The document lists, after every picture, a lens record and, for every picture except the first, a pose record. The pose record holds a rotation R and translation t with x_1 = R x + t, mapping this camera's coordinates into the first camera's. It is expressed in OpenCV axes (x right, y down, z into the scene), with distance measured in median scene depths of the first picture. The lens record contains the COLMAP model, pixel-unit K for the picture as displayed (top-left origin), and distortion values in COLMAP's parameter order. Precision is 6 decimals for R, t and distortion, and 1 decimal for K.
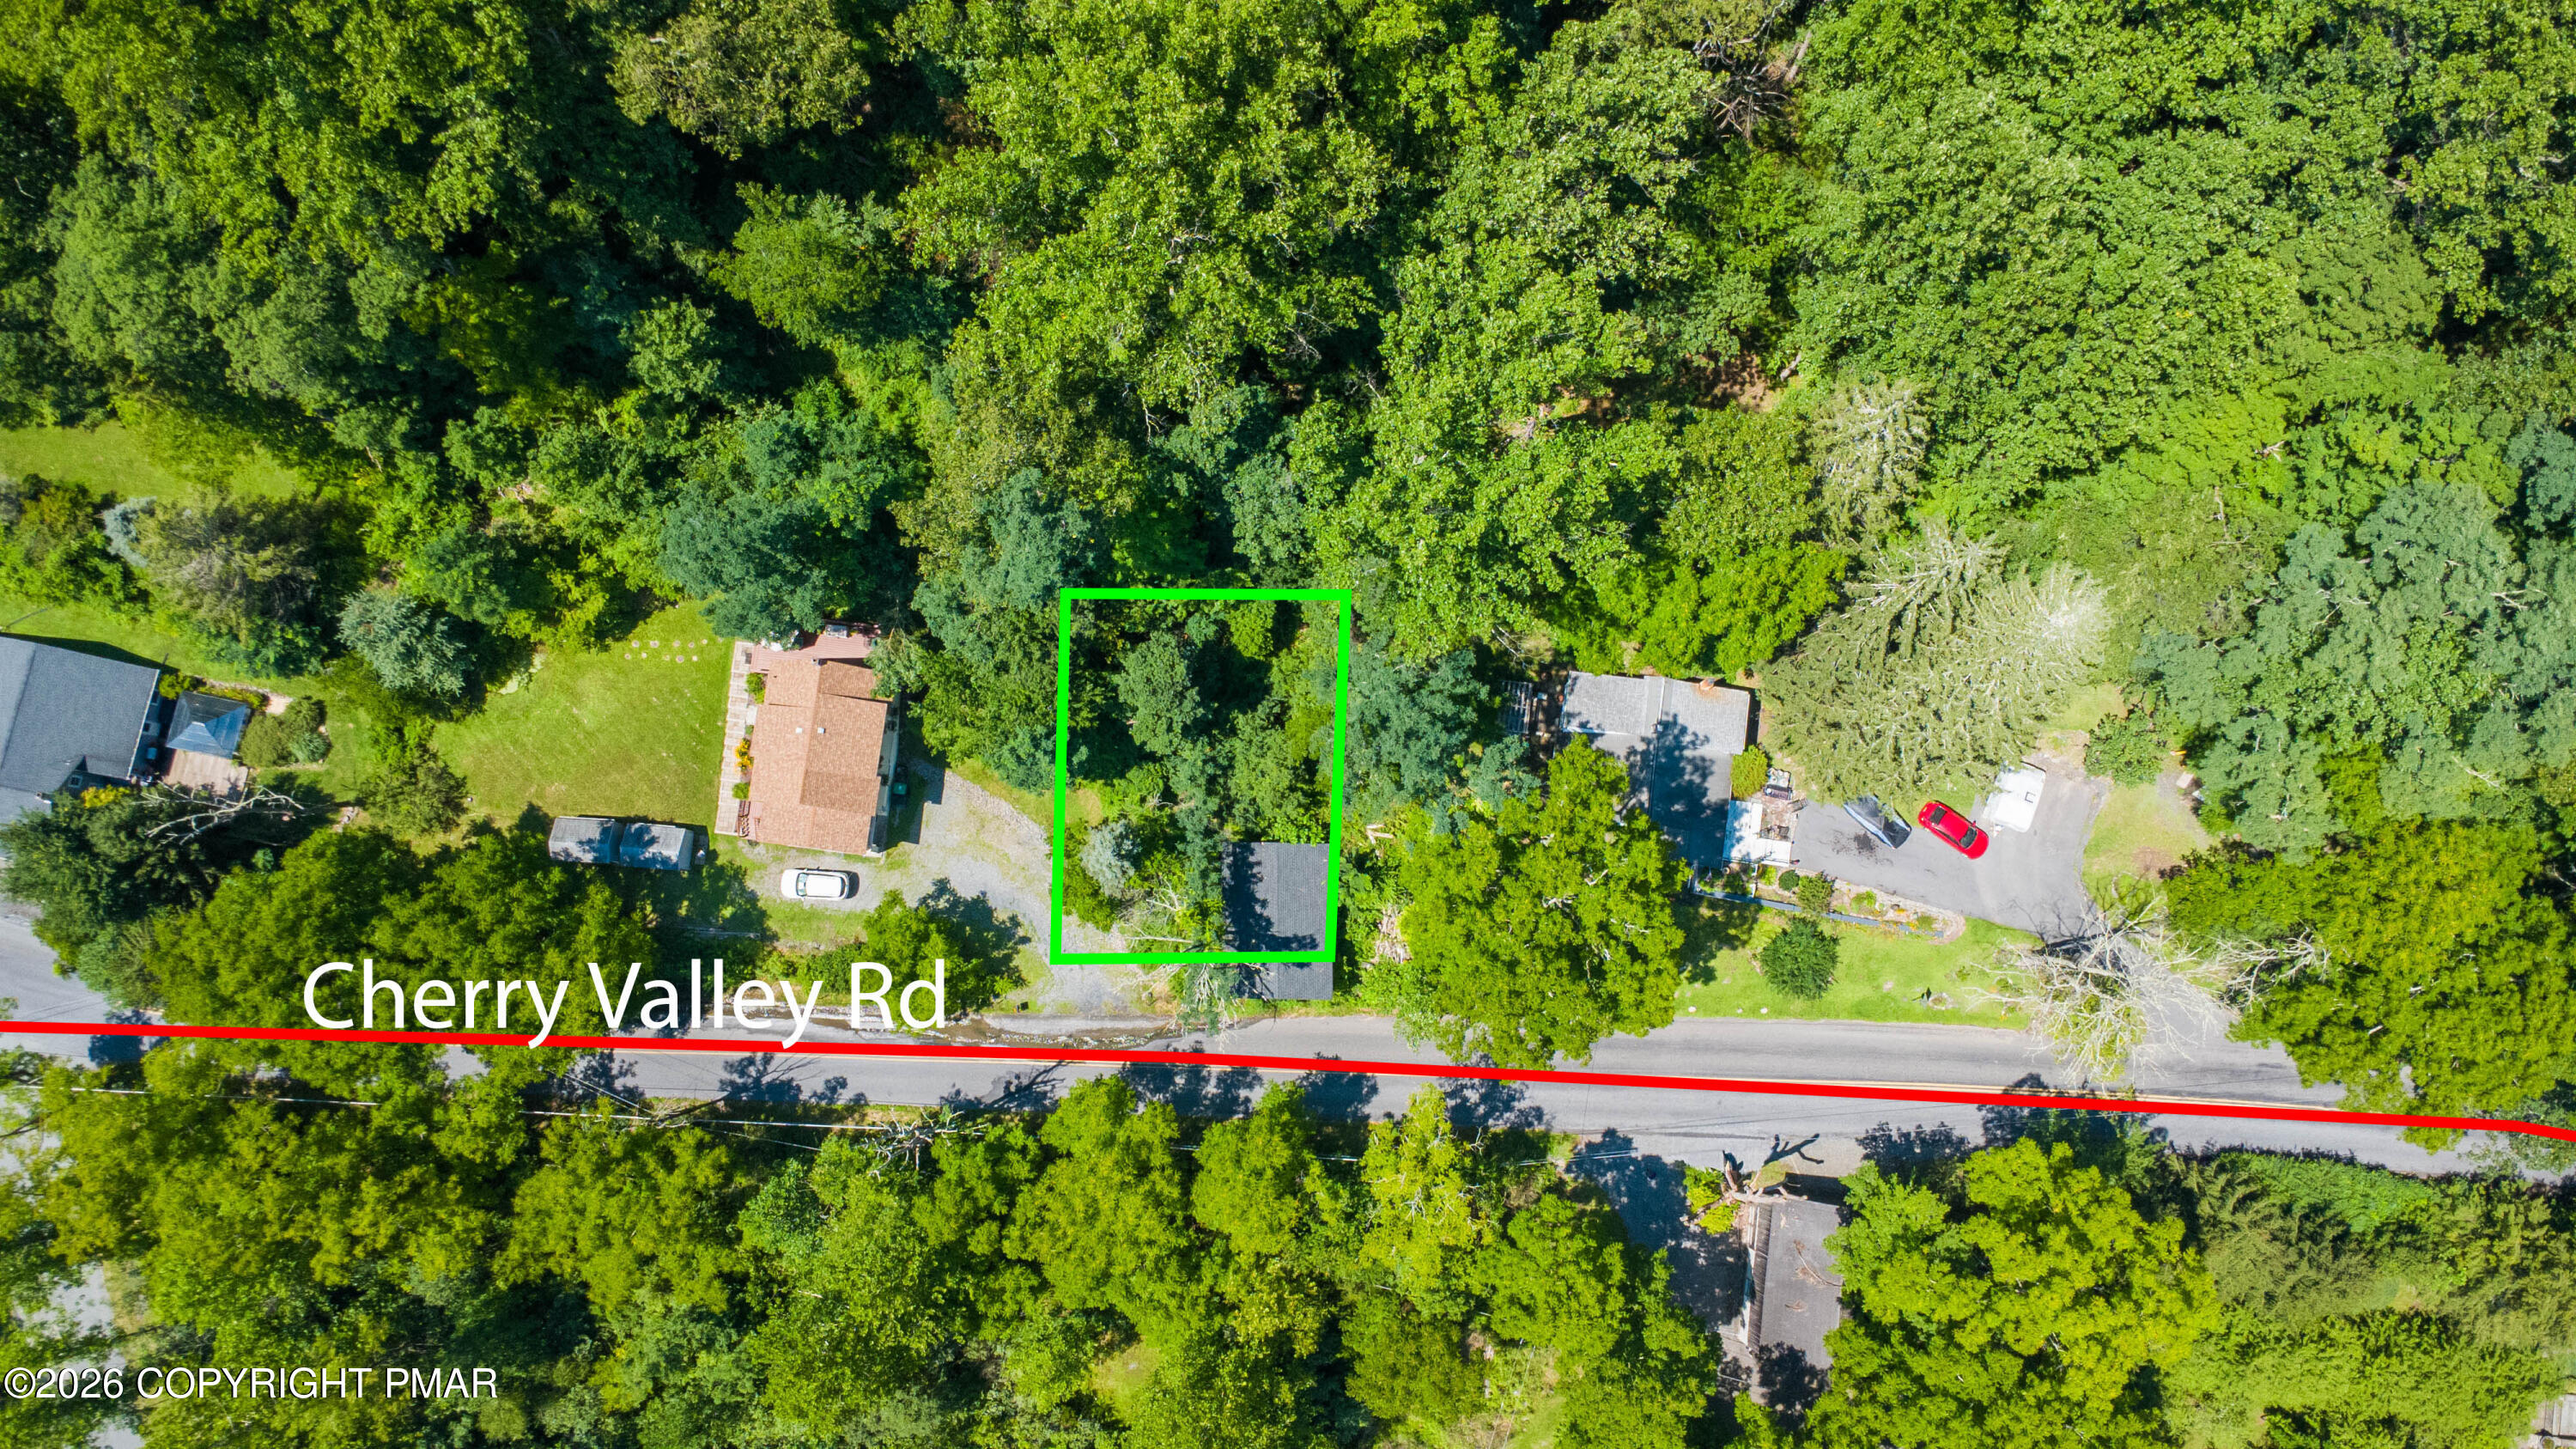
lens RADIAL K [[1779.0, 0, 1280.3], [0, 1779.0, 742.3], [0, 0, 1]] dist [0.006204, -0.004596]
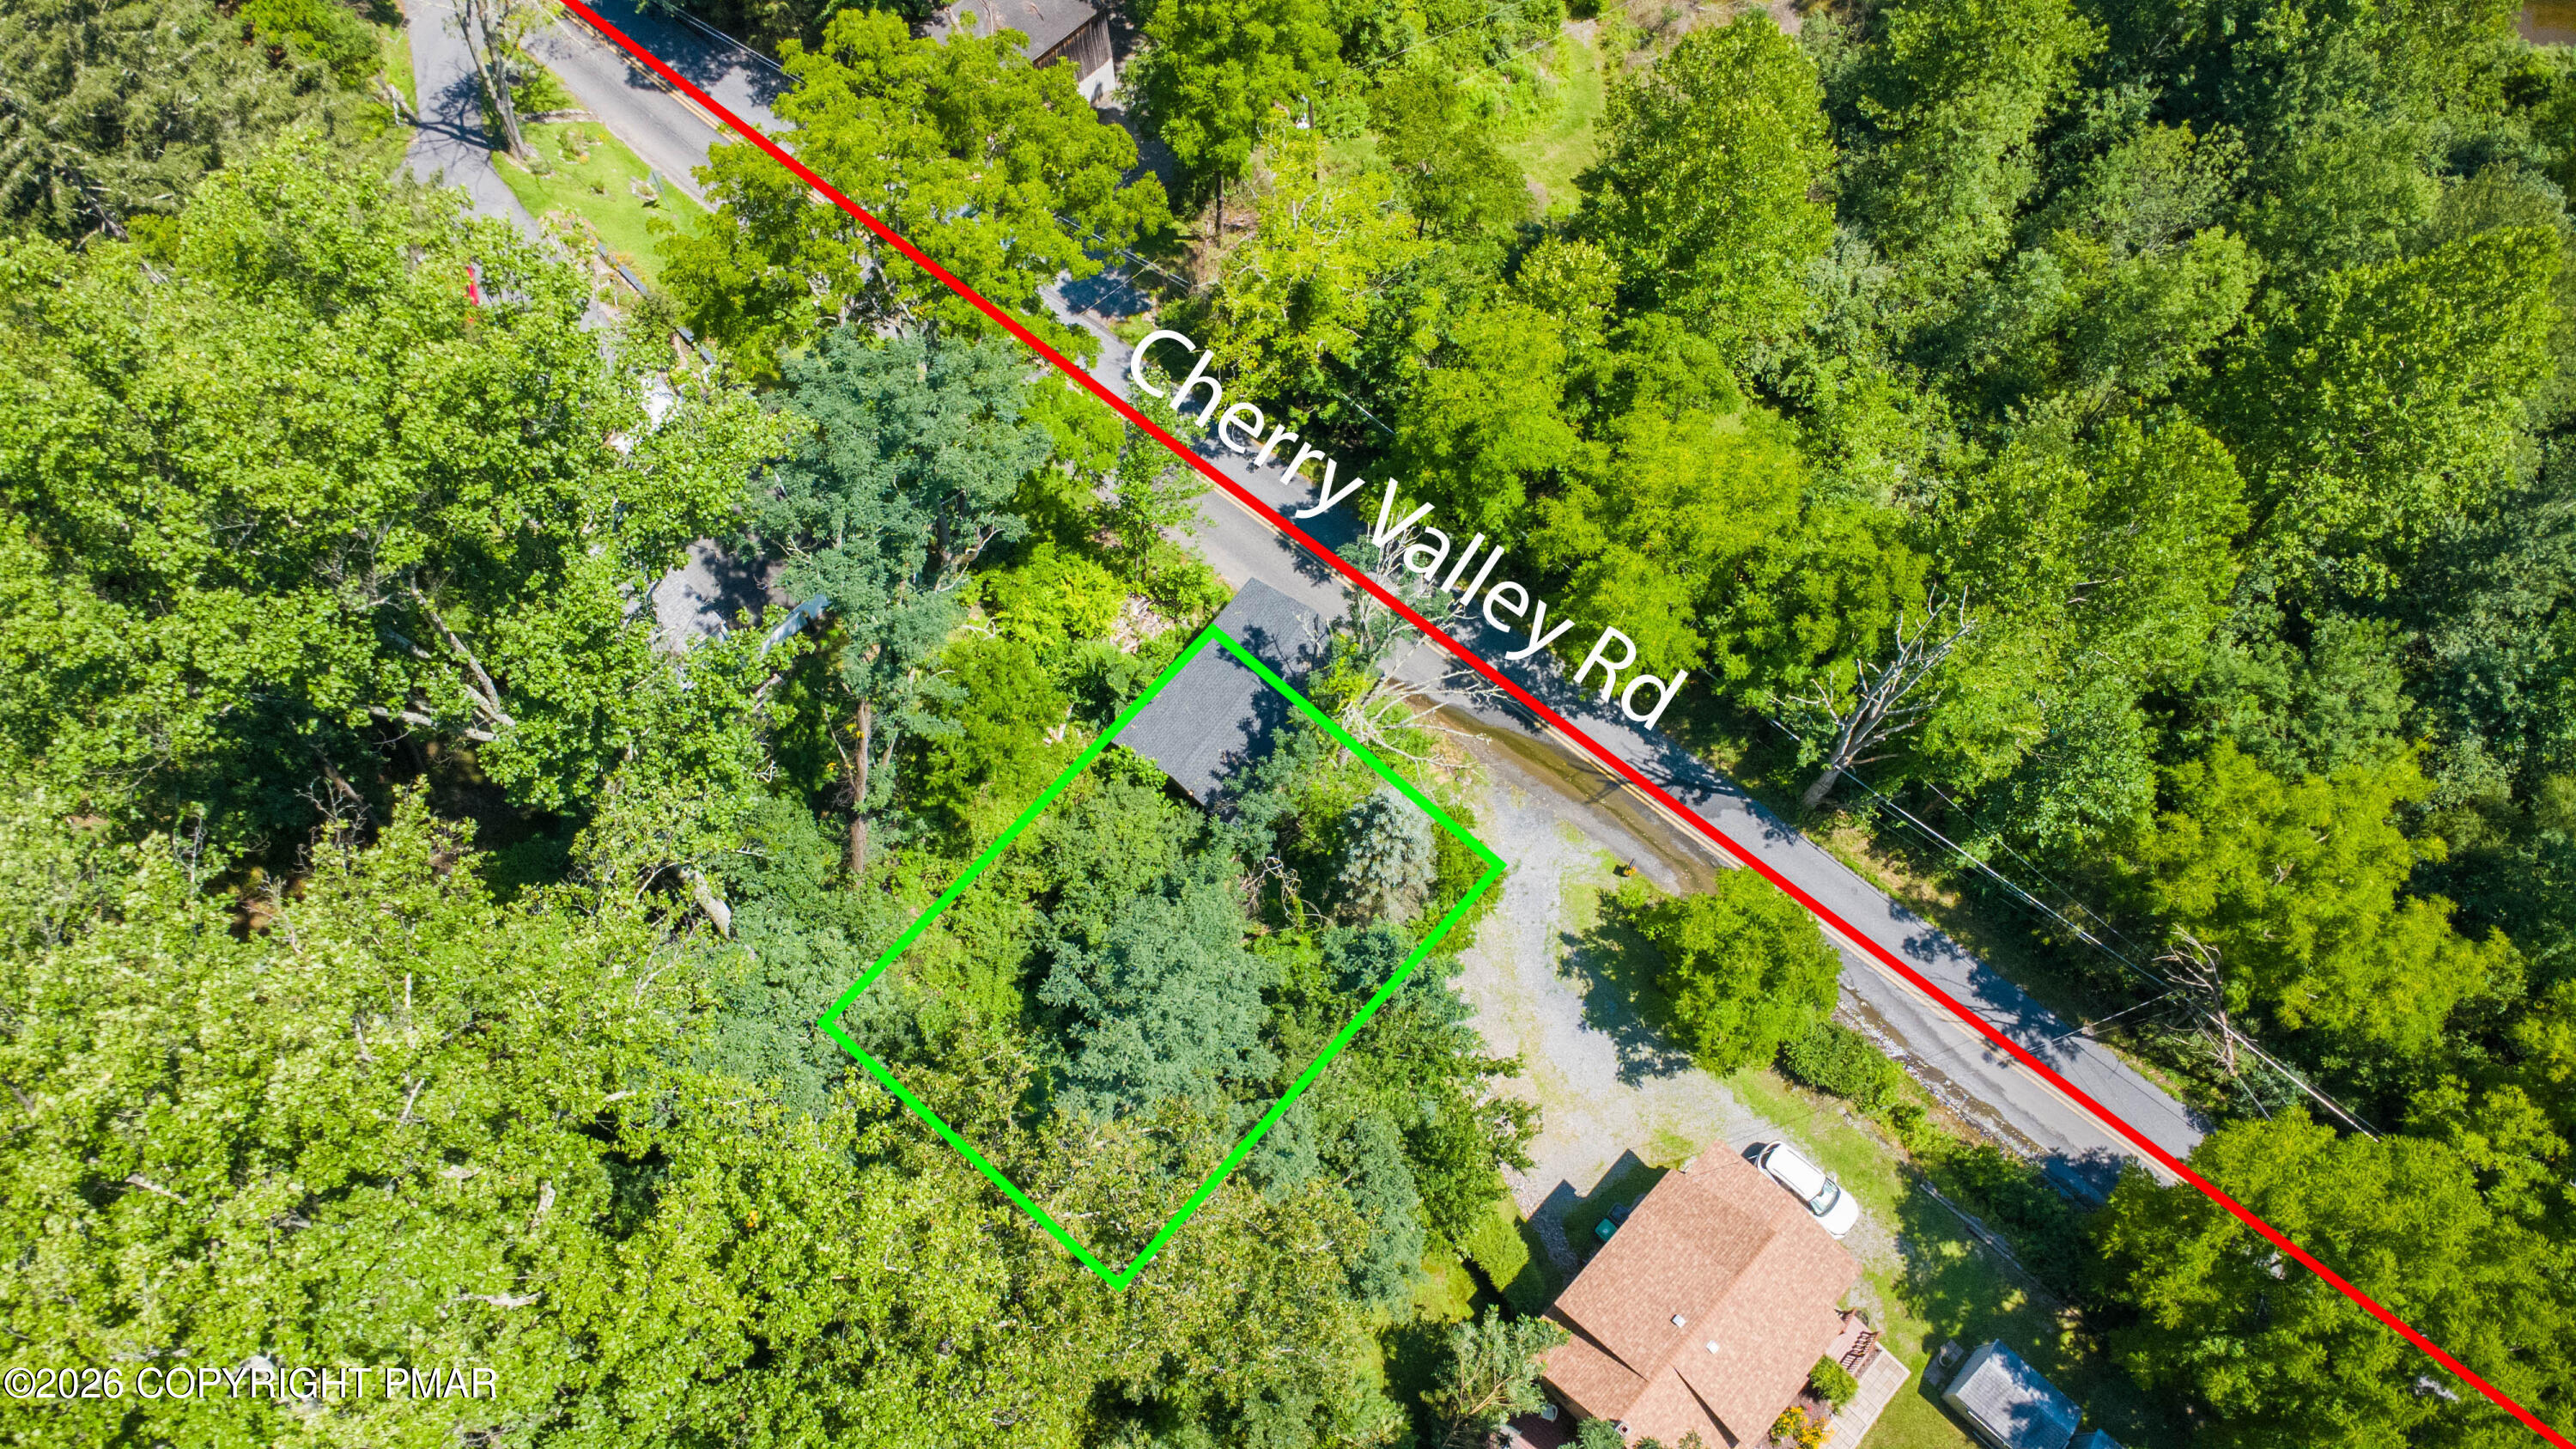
lens RADIAL K [[1802.1, 0, 1285.7], [0, 1802.1, 735.5], [0, 0, 1]] dist [0.022112, -0.019766]
pose [[-0.796296, -0.553088, 0.244961, -0.200876], [0.600665, -0.675104, 0.428295, -0.205590], [-0.071510, 0.488189, 0.869803, 0.429198]]
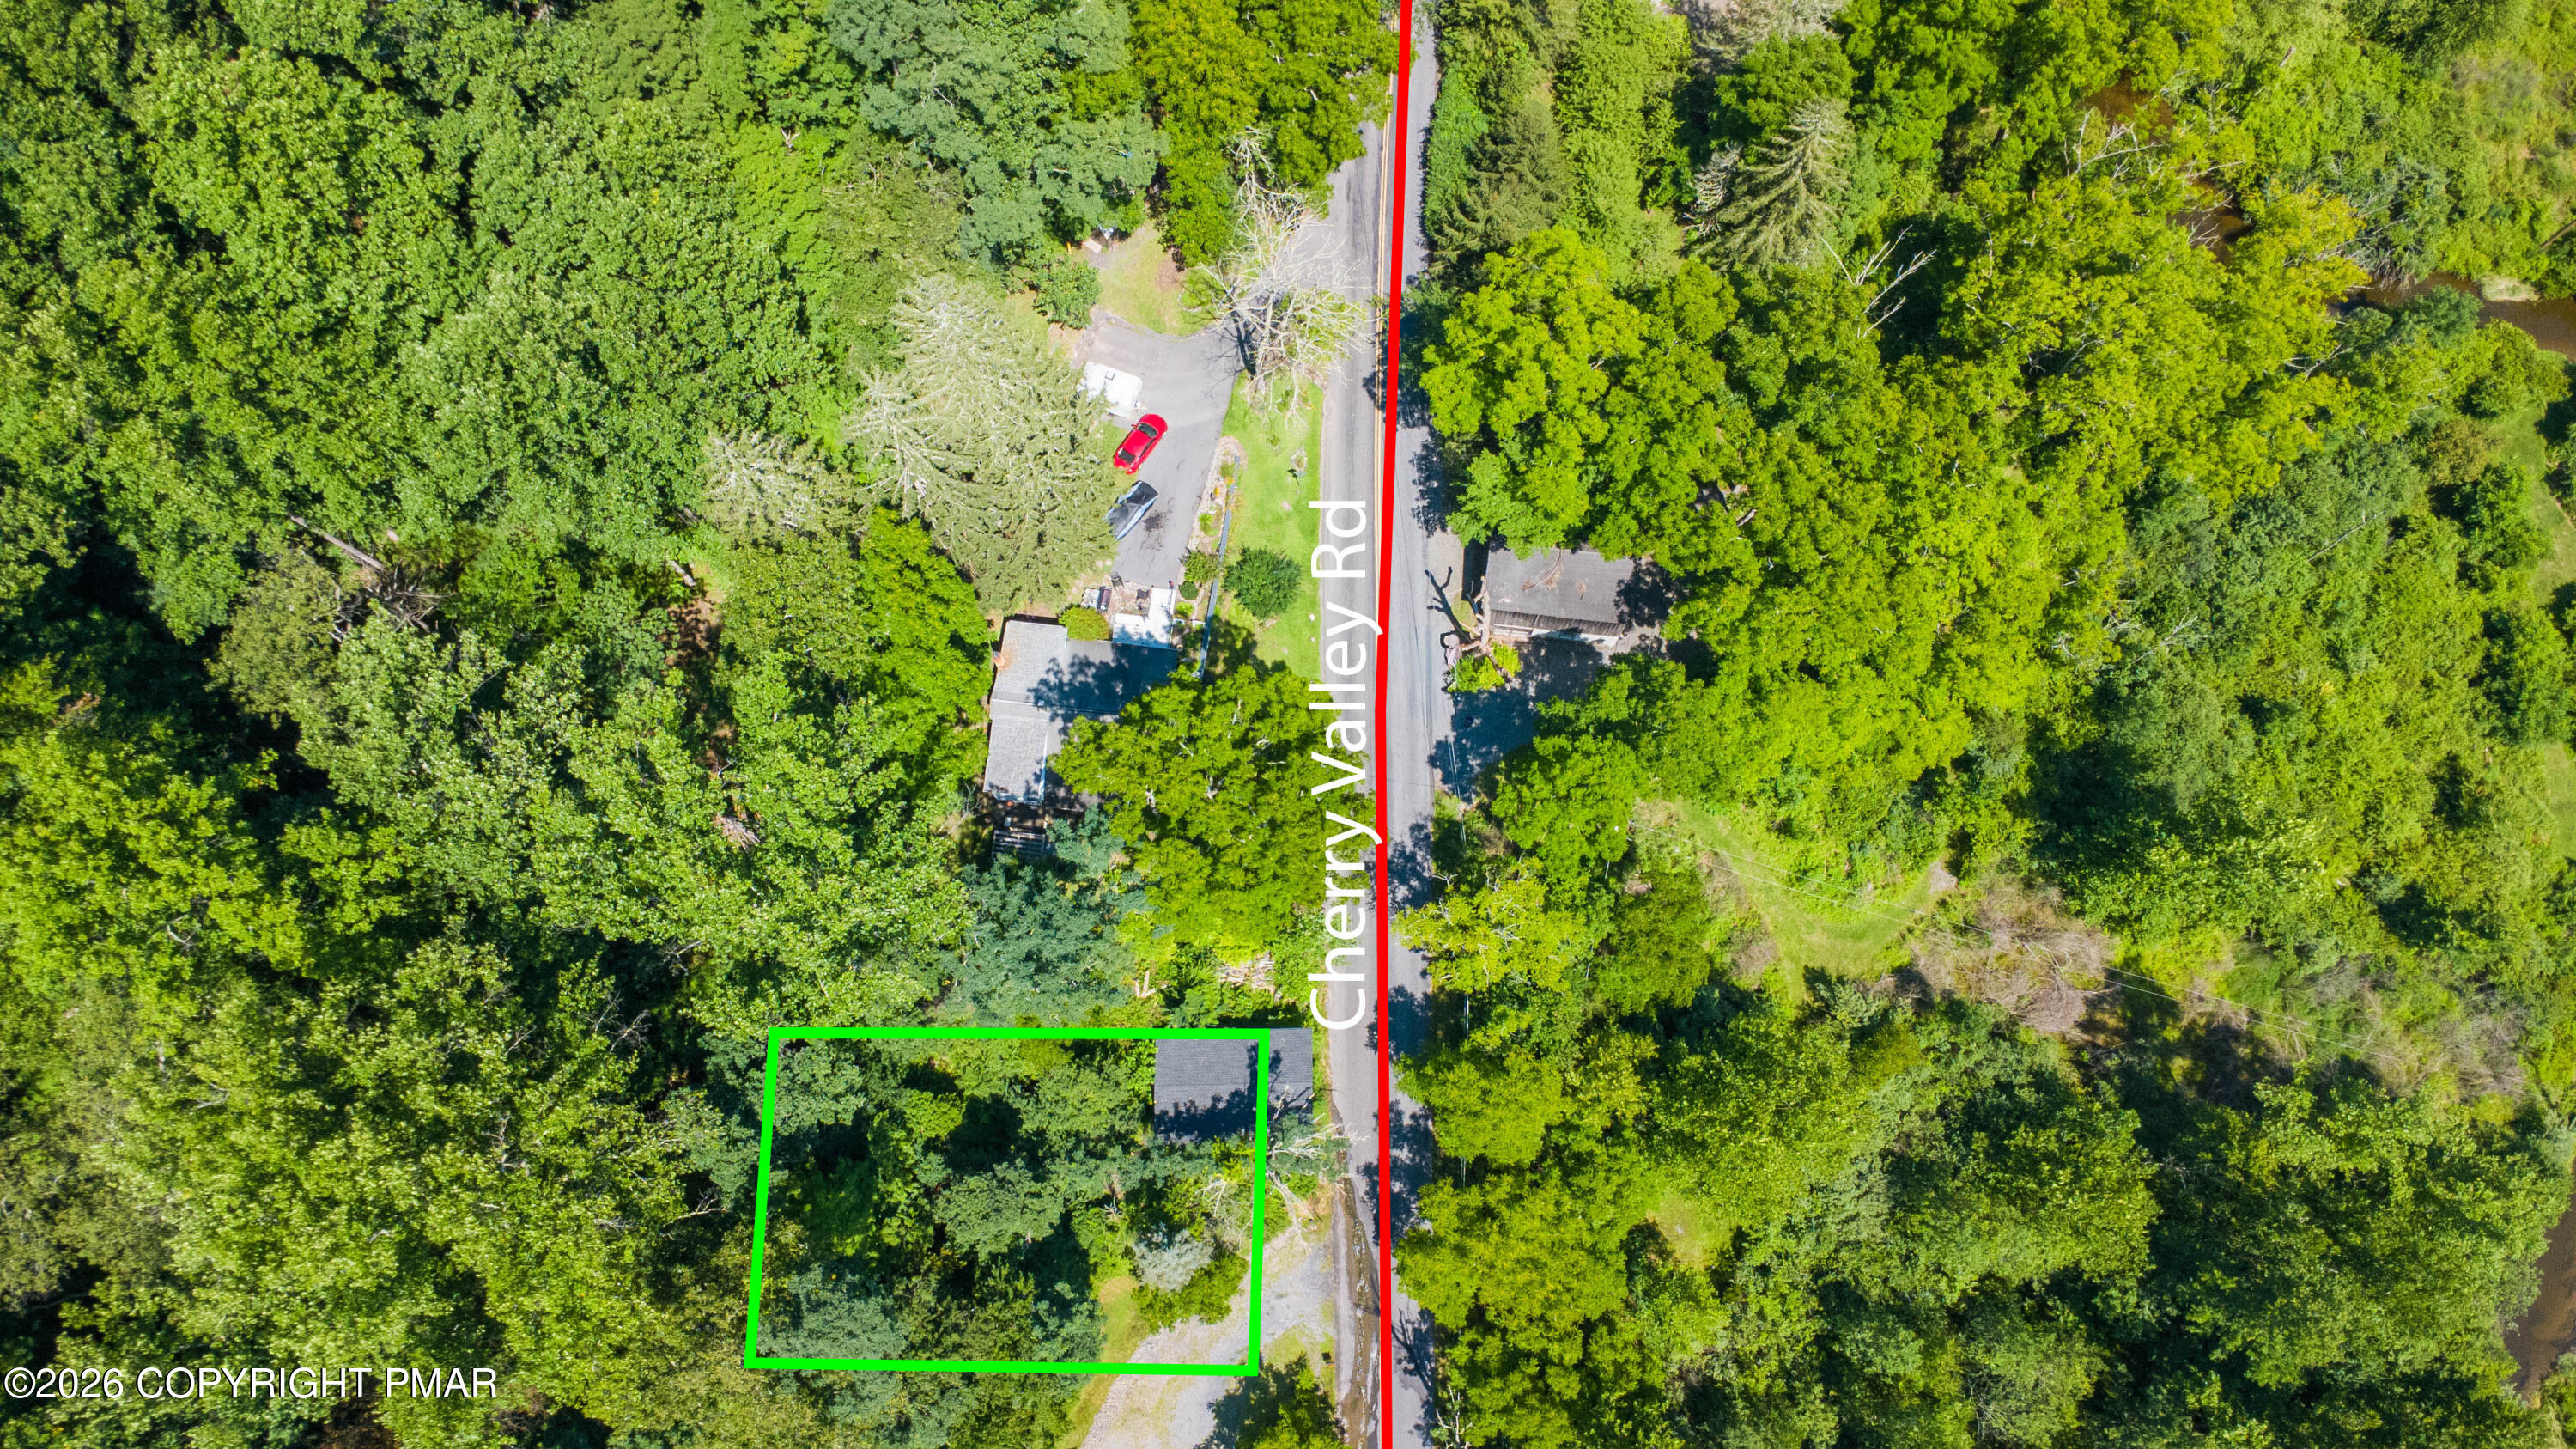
lens RADIAL K [[1767.7, 0, 1287.1], [0, 1767.7, 752.5], [0, 0, 1]] dist [0.003240, 0.004240]
pose [[-0.021757, -0.971928, 0.234271, -0.055572], [0.991345, 0.009372, 0.130948, -0.000766], [-0.129468, 0.235093, 0.963312, 0.008692]]
